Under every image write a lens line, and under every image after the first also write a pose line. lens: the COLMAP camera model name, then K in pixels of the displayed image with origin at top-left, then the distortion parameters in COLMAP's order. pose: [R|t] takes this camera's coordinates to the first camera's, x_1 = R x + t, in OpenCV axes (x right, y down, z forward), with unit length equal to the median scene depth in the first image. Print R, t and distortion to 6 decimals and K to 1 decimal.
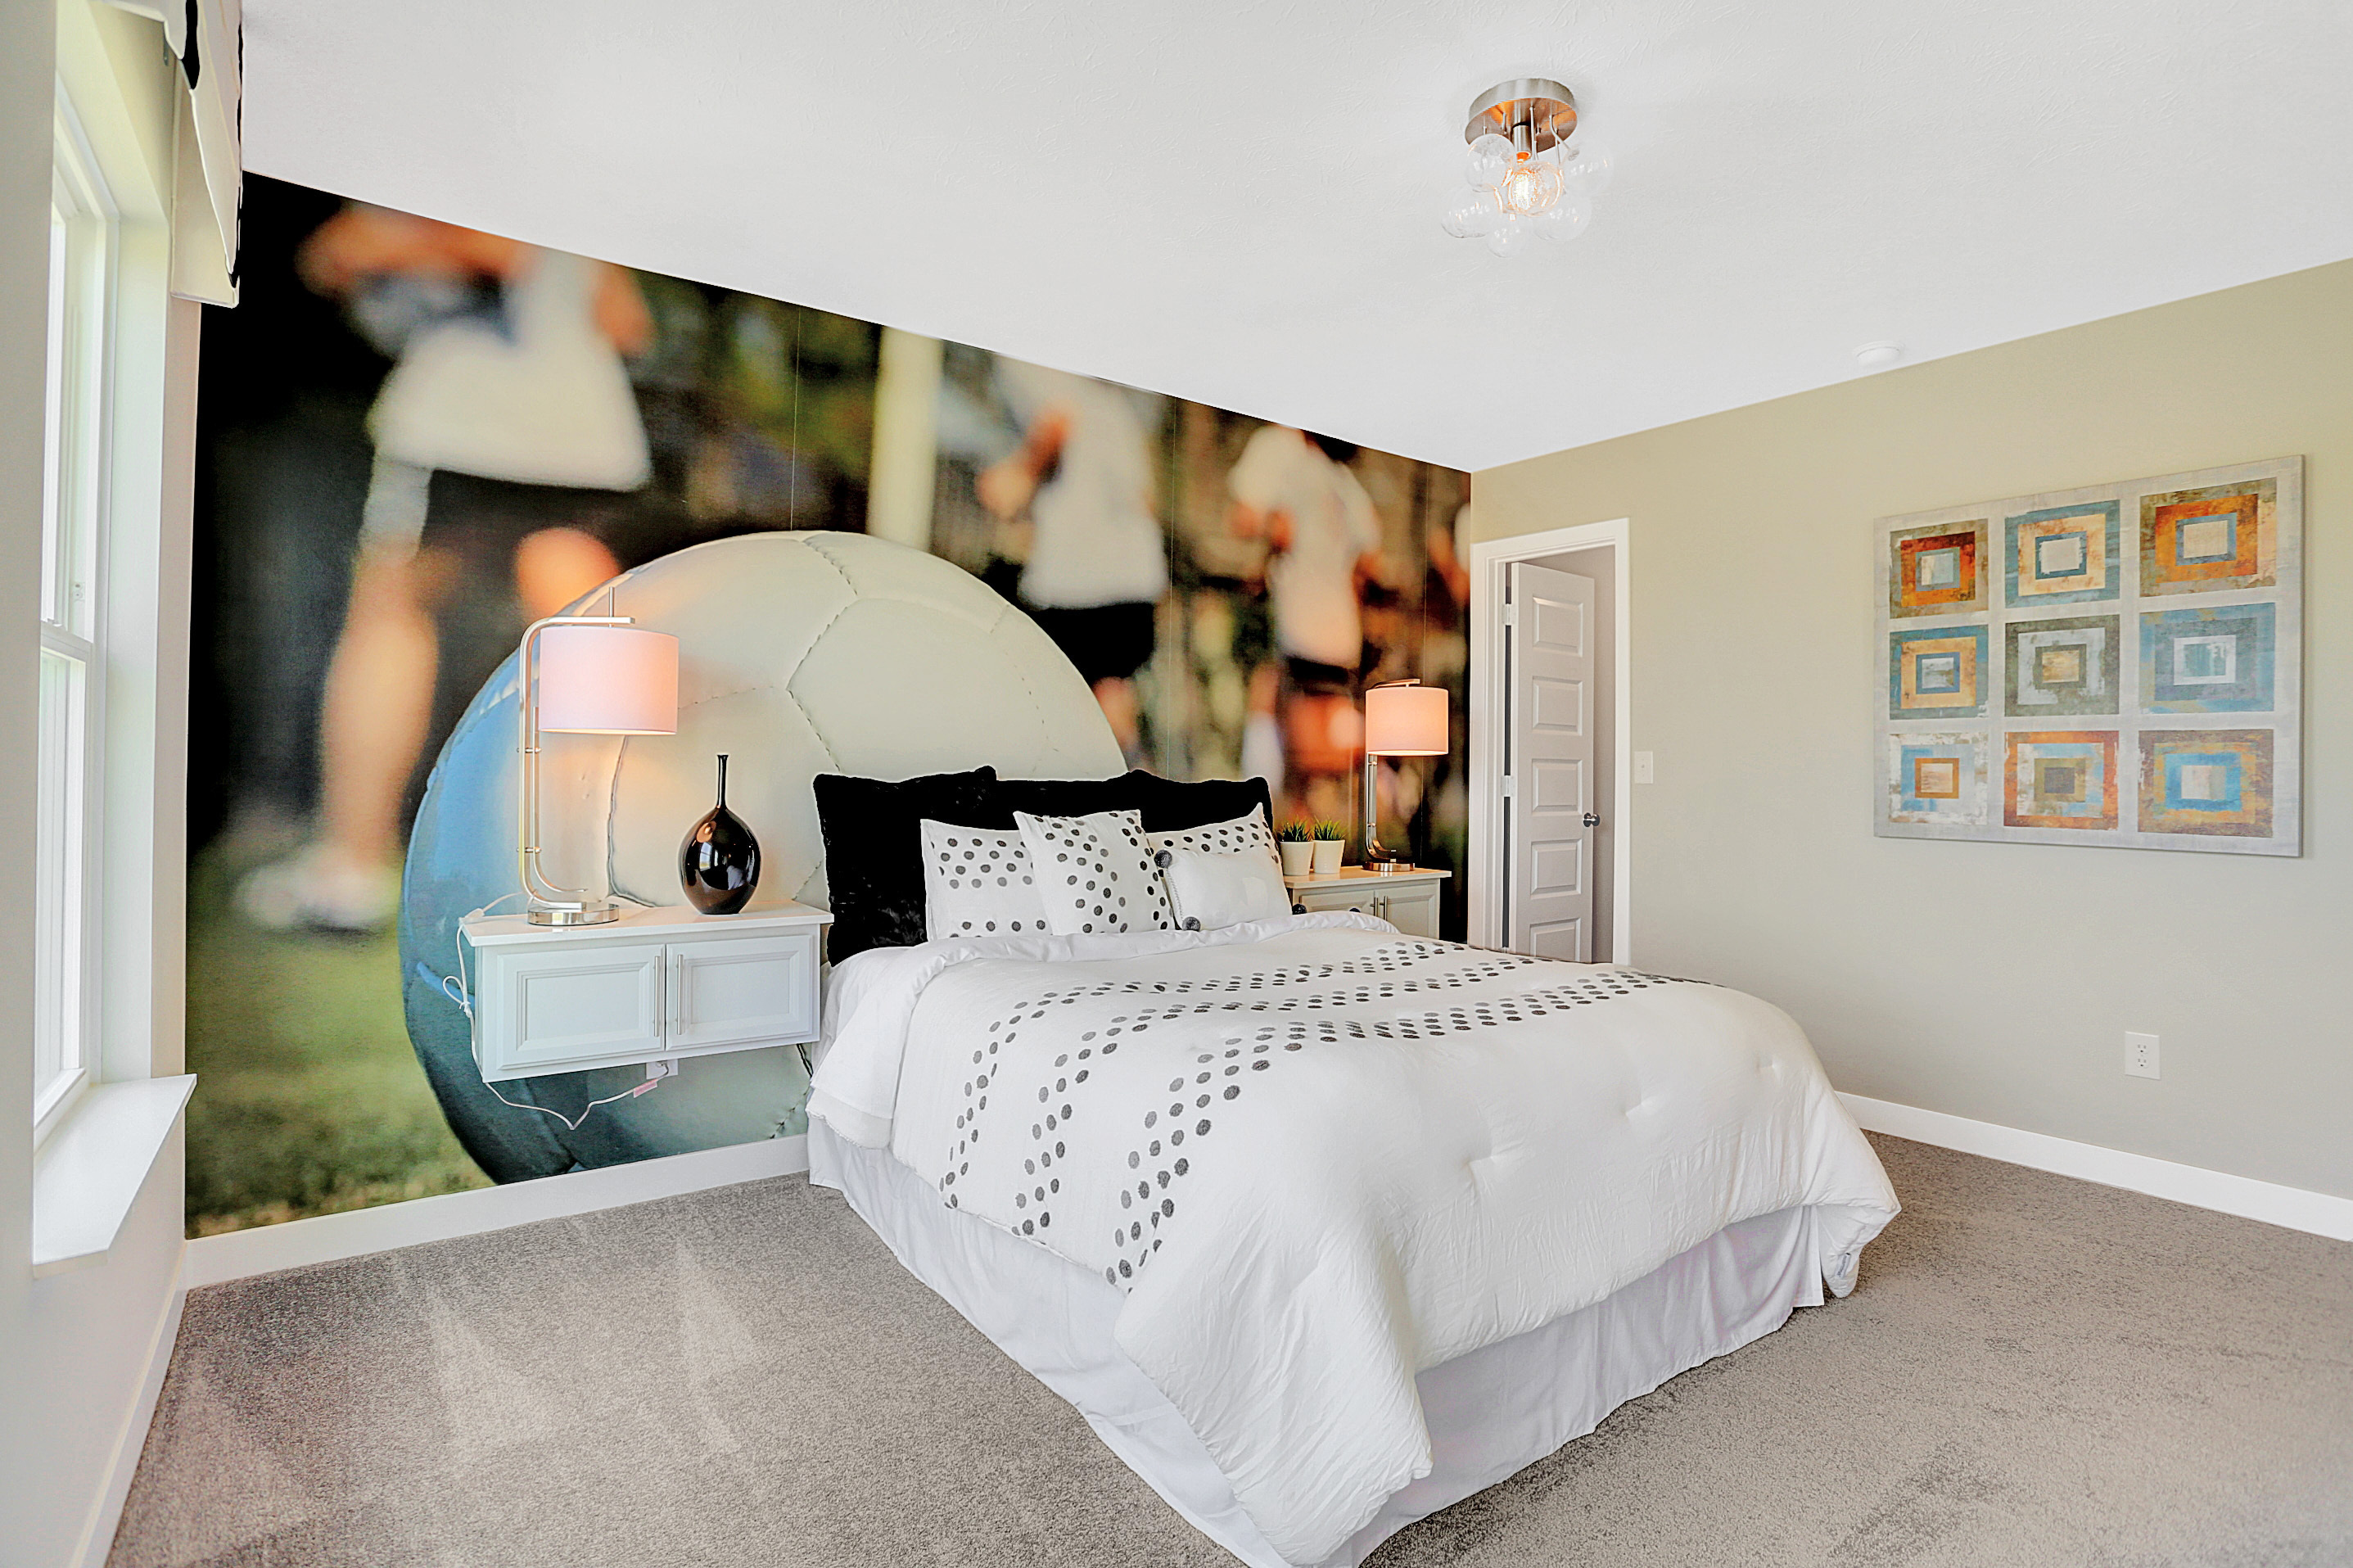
lens RADIAL K [[1138.8, 0, 1174.9], [0, 1138.8, 768.3], [0, 0, 1]] dist [-0.049113, 0.015908]
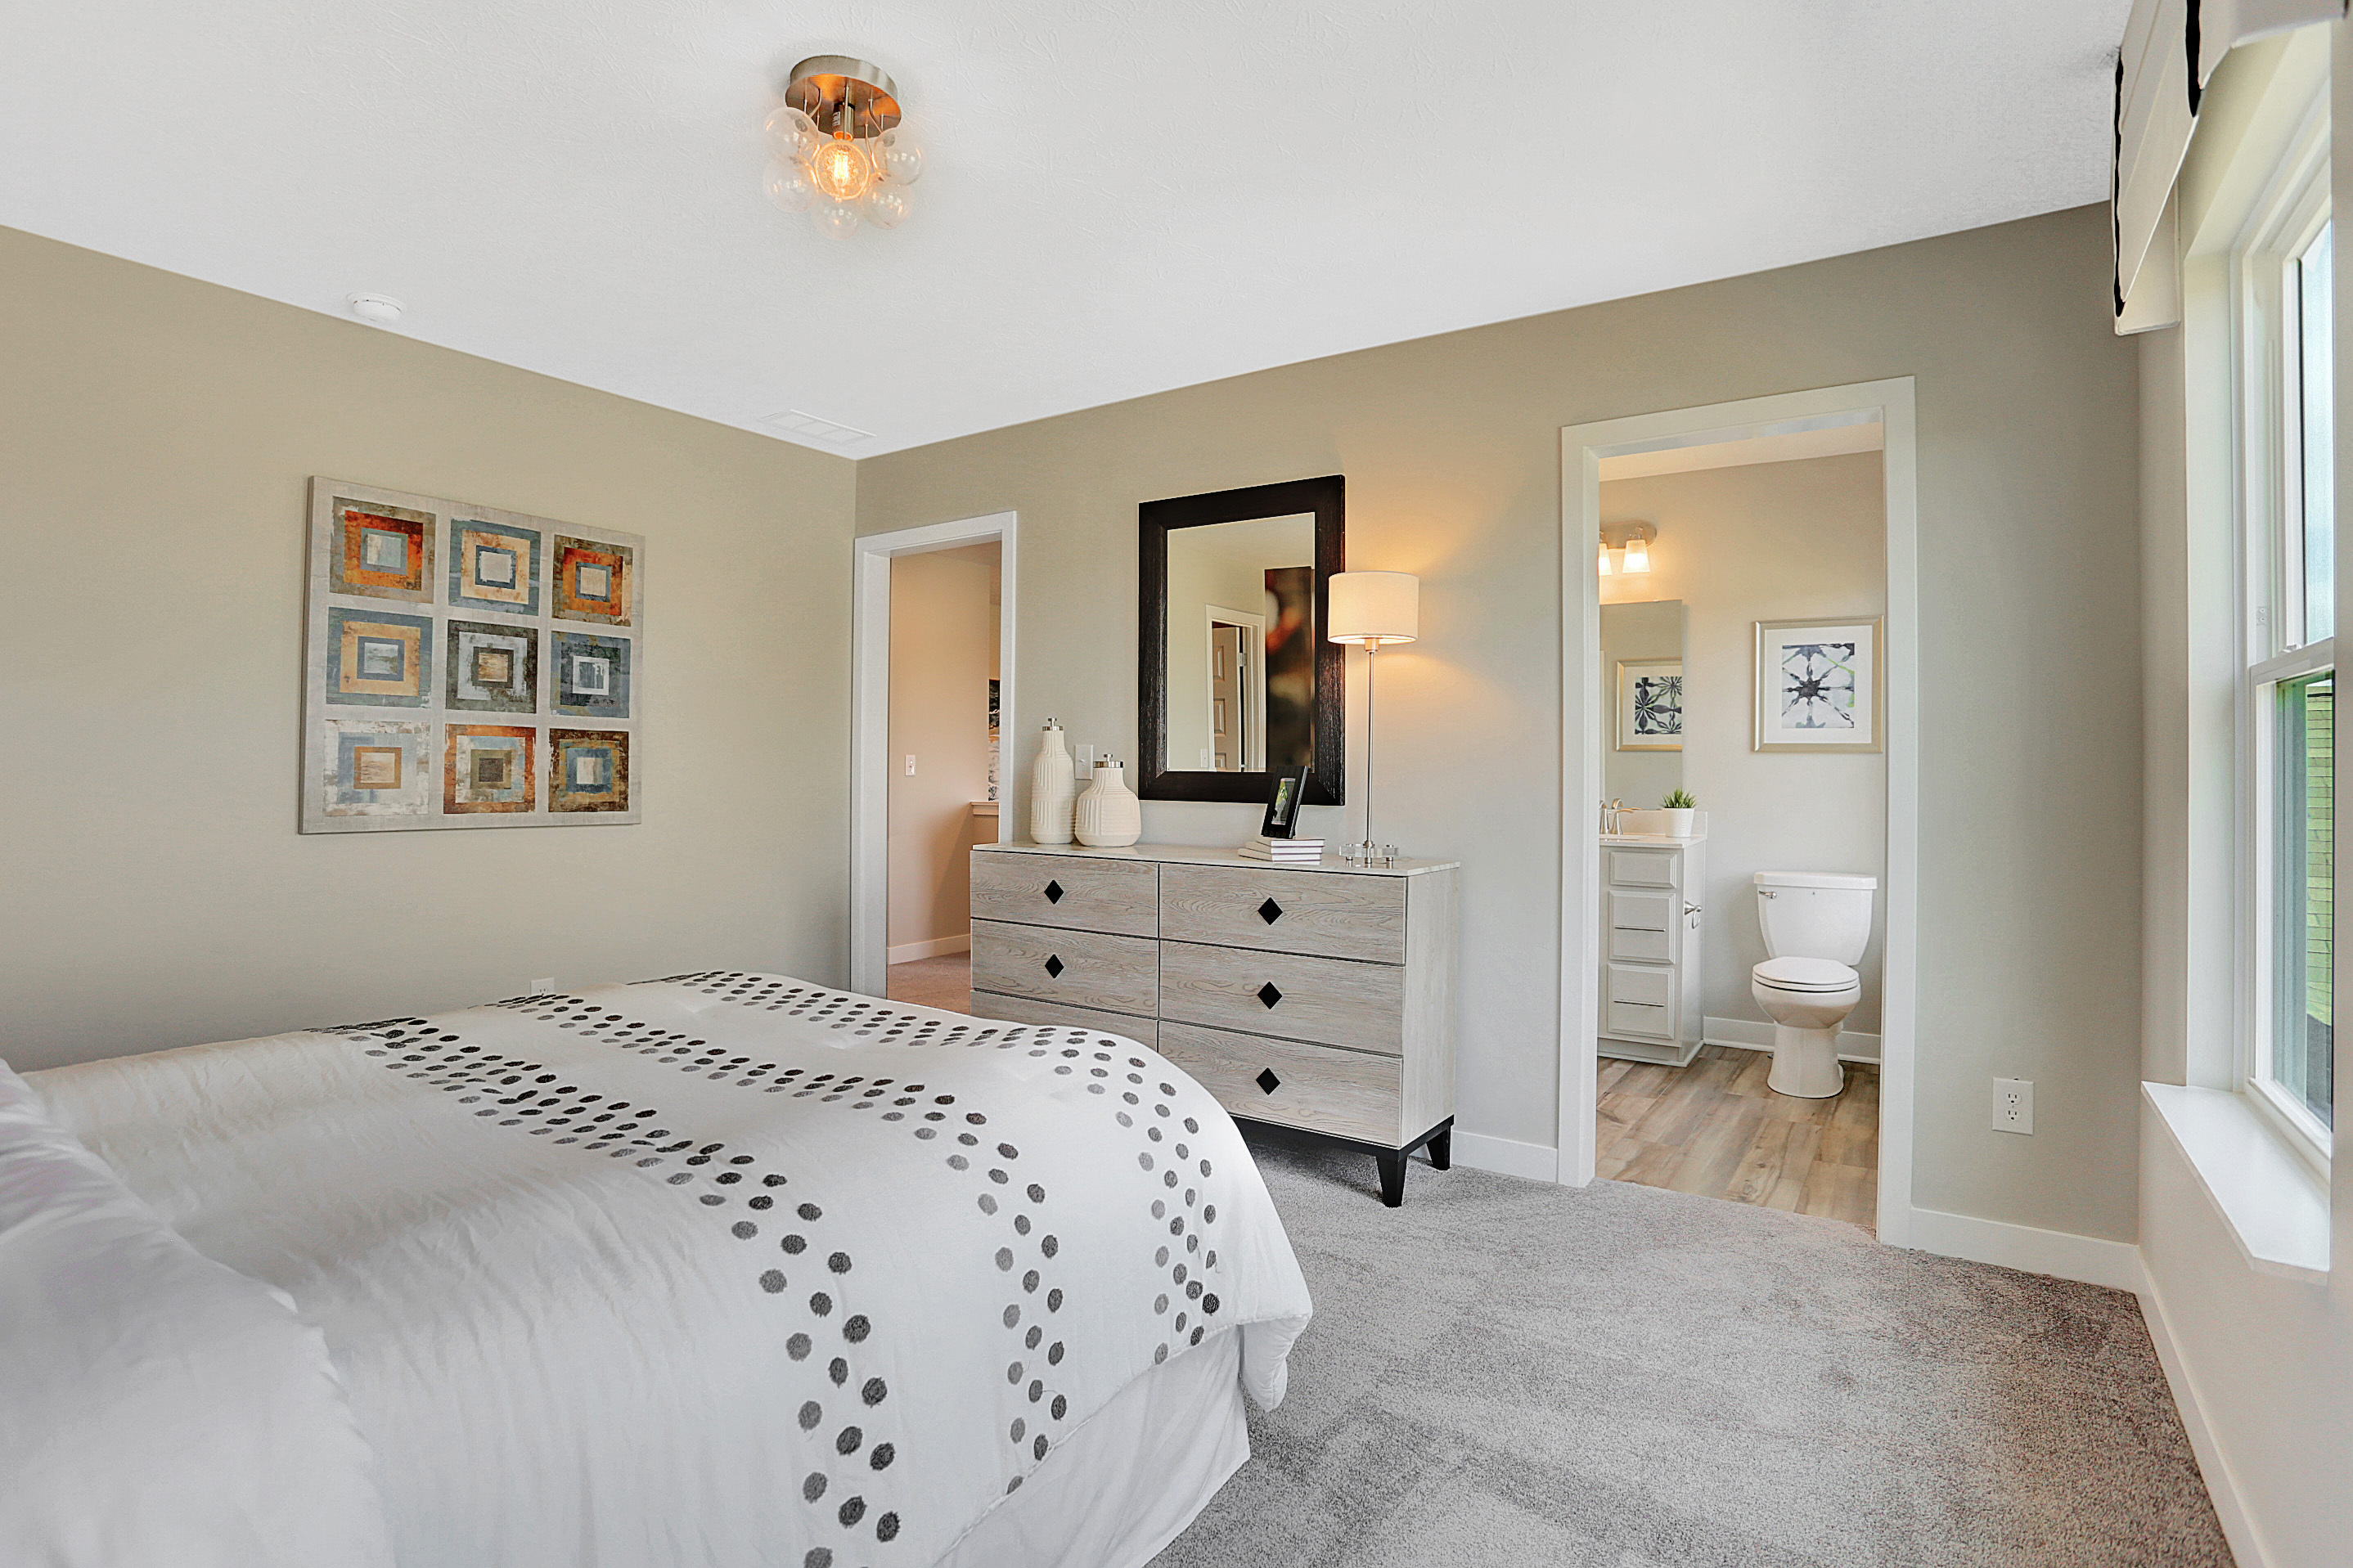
lens RADIAL K [[1138.6, 0, 1177.4], [0, 1138.6, 775.1], [0, 0, 1]] dist [-0.049113, 0.015908]
pose [[-0.319546, -0.008041, 0.947537, -0.475050], [-0.007939, 0.999952, 0.005809, 0.004128], [-0.947537, -0.005666, -0.319595, 0.698895]]
